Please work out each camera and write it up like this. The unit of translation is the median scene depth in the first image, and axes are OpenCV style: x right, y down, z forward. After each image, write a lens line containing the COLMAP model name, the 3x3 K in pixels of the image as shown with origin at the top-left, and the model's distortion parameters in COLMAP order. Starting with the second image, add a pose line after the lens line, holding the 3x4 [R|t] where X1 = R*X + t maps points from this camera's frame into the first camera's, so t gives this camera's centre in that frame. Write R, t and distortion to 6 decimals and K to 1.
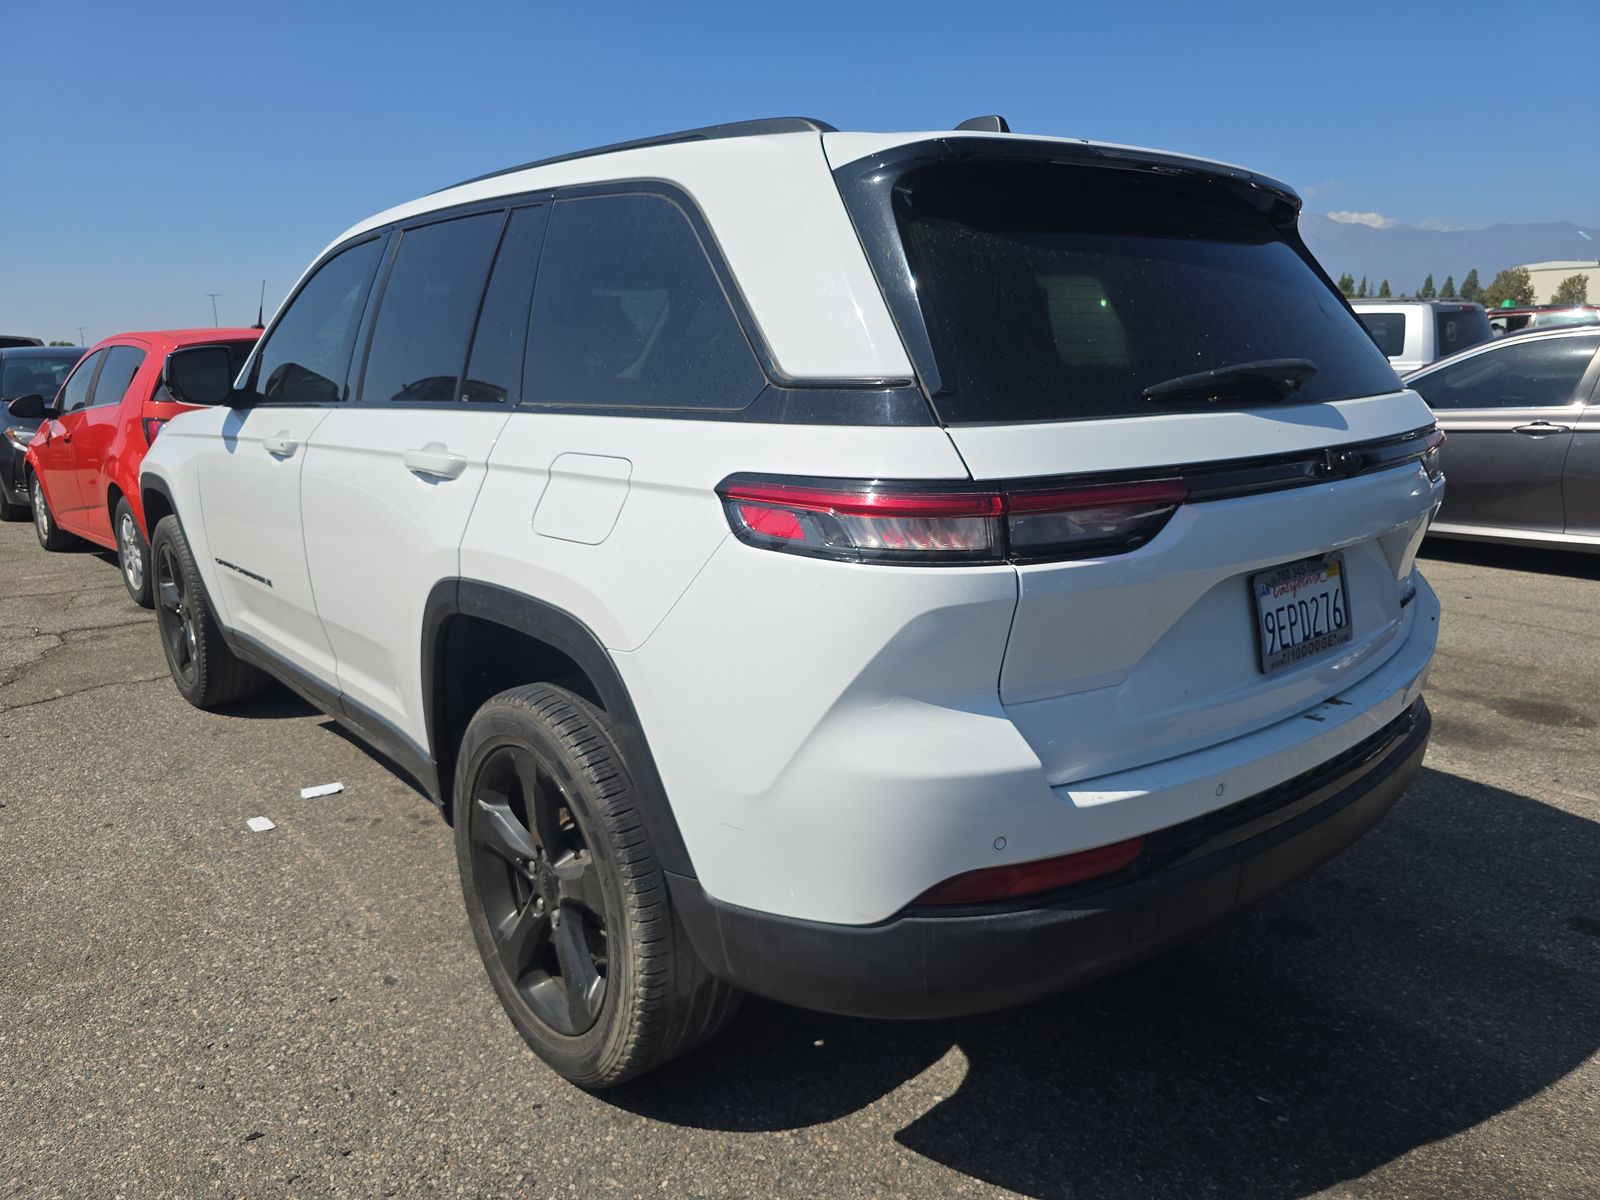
lens RADIAL K [[1101.1, 0, 798.6], [0, 1101.1, 593.5], [0, 0, 1]] dist [0.051389, -0.035156]
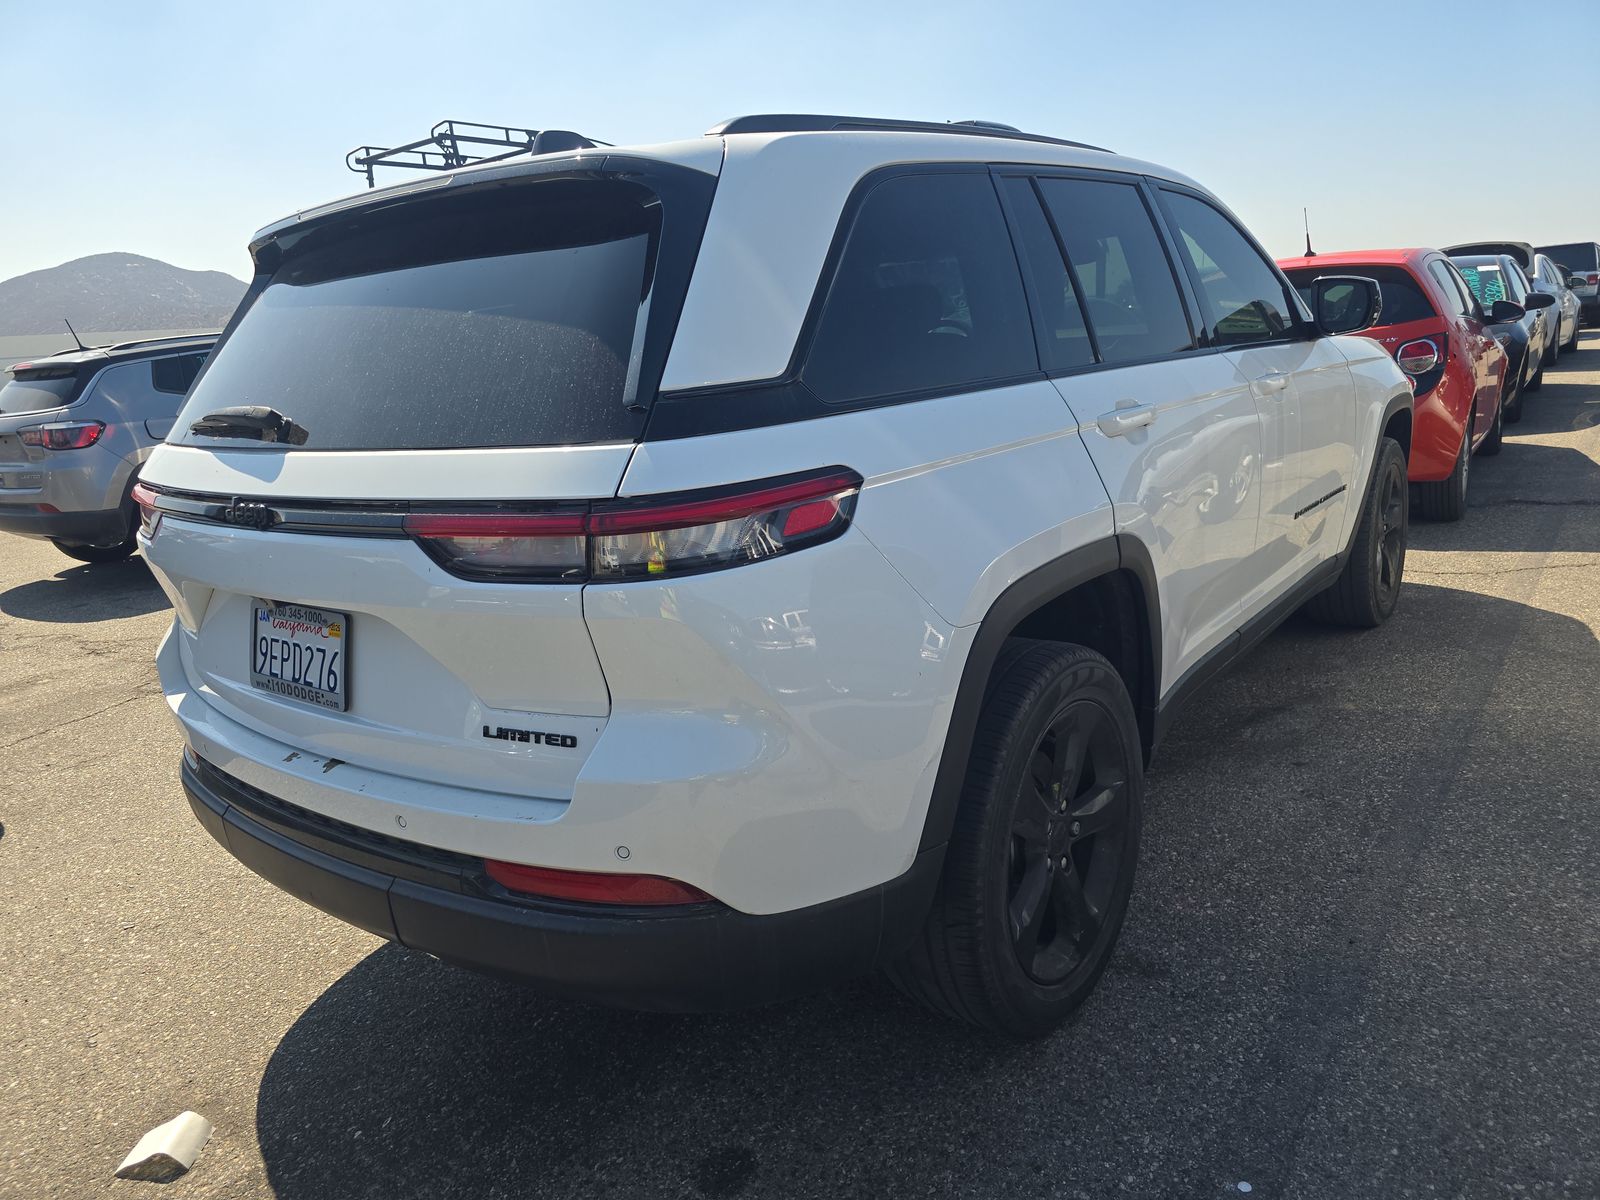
lens RADIAL K [[1101.1, 0, 804.7], [0, 1101.1, 605.4], [0, 0, 1]] dist [0.051389, -0.035156]
pose [[0.199249, 0.225359, -0.953684, 1.535411], [-0.149856, 0.968758, 0.197612, -0.303950], [0.968423, 0.103542, 0.226796, 1.233894]]
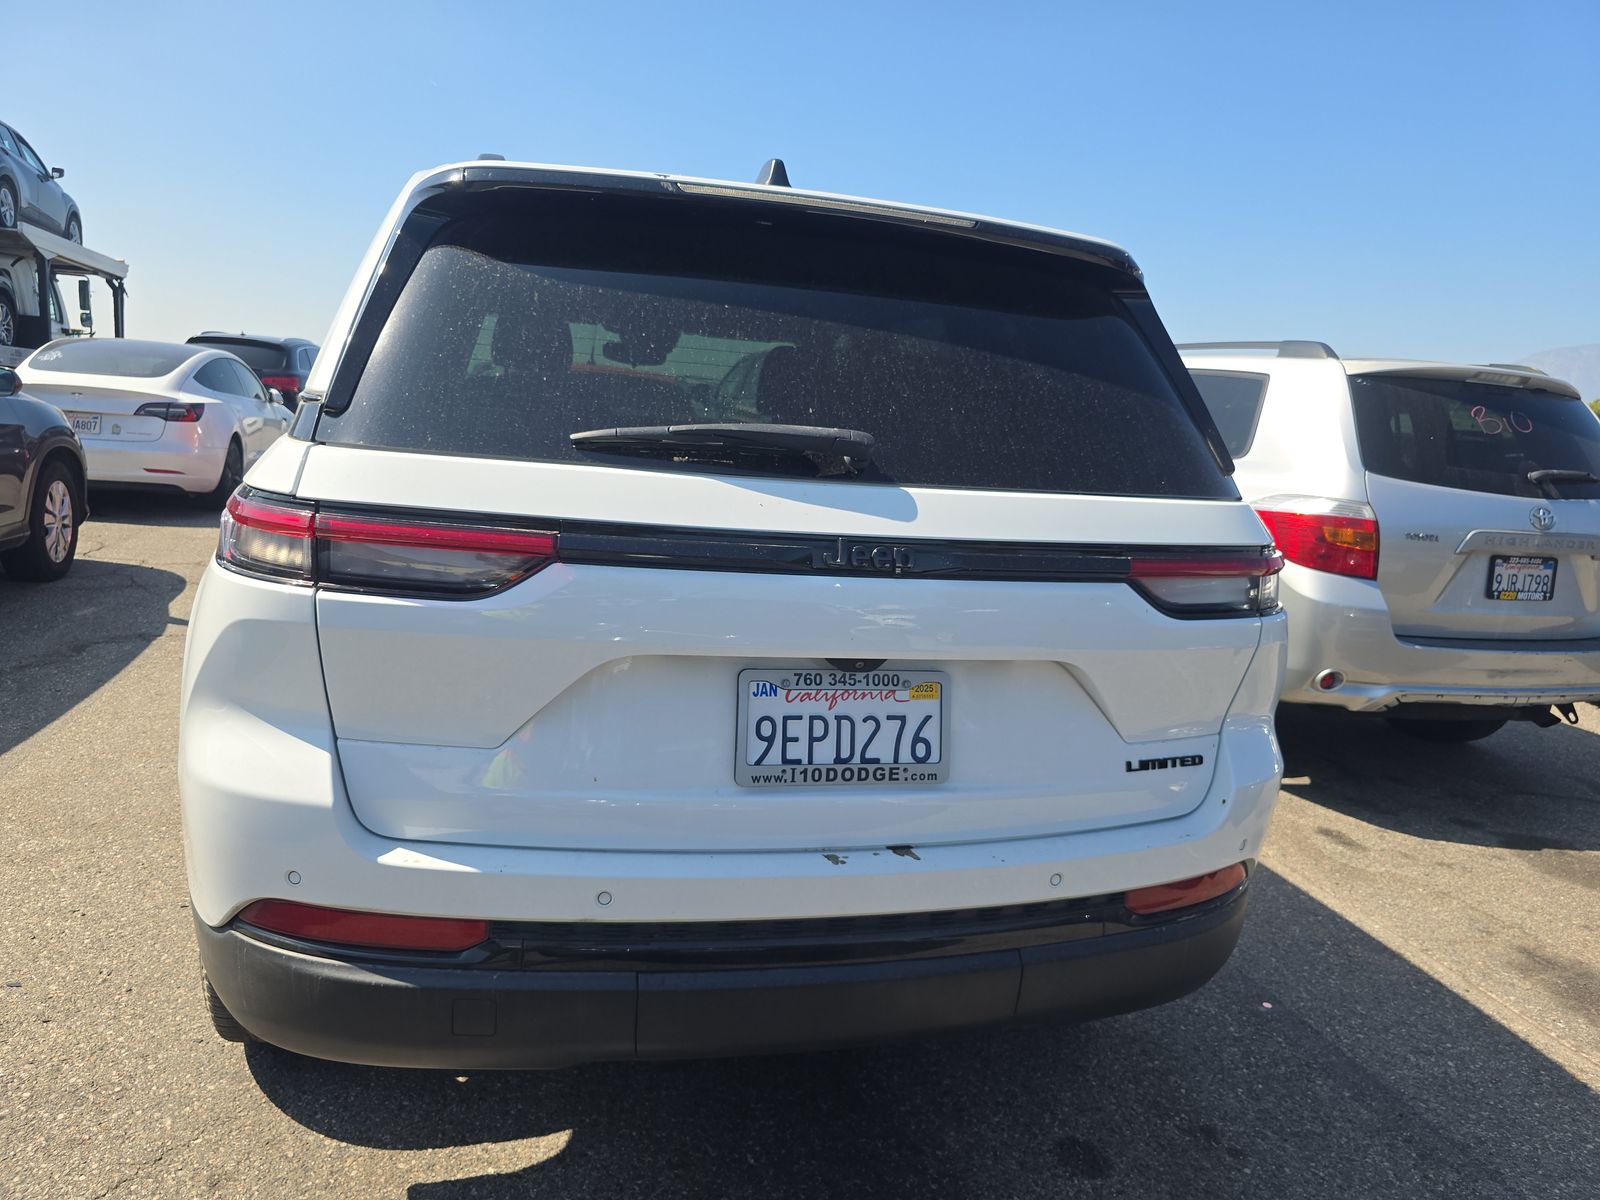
lens RADIAL K [[1101.1, 0, 804.8], [0, 1101.1, 594.5], [0, 0, 1]] dist [0.051389, -0.035156]
pose [[0.898395, 0.158662, -0.409527, 0.763342], [-0.182889, 0.982922, -0.020401, -0.061915], [0.399296, 0.093226, 0.912070, 0.223459]]
